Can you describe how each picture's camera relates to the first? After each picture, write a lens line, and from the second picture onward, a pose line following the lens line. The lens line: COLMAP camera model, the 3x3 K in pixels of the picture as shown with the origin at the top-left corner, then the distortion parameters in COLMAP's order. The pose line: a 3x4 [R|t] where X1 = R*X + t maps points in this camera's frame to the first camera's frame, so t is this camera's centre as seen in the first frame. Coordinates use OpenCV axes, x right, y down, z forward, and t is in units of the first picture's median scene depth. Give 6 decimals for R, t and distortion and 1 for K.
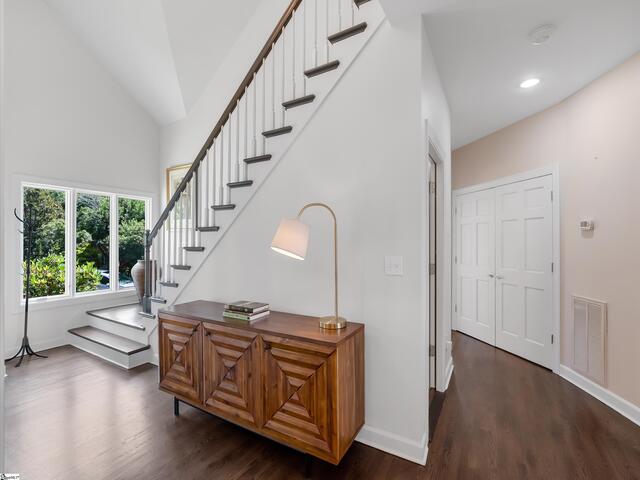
lens RADIAL K [[287.4, 0, 320.0], [0, 287.4, 240.0], [0, 0, 1]] dist [-0.026364, 0.012696]
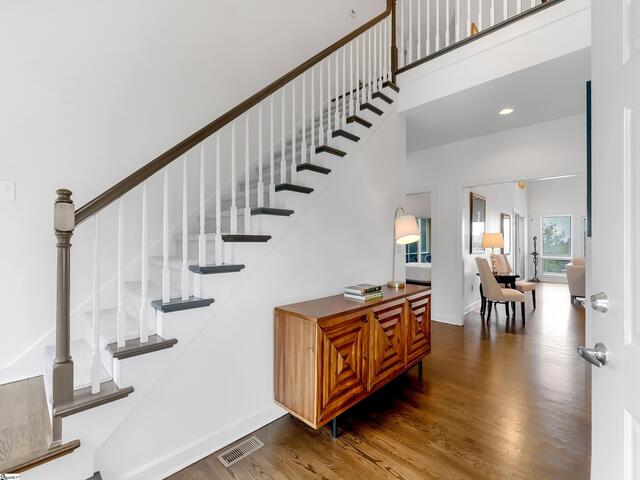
lens RADIAL K [[287.4, 0, 320.0], [0, 287.4, 240.0], [0, 0, 1]] dist [-0.026364, 0.012696]
pose [[0.244887, 0.011469, 0.969484, -1.276960], [-0.003640, 0.999934, -0.010910, 0.051067], [-0.969545, -0.000857, 0.244913, 0.818165]]
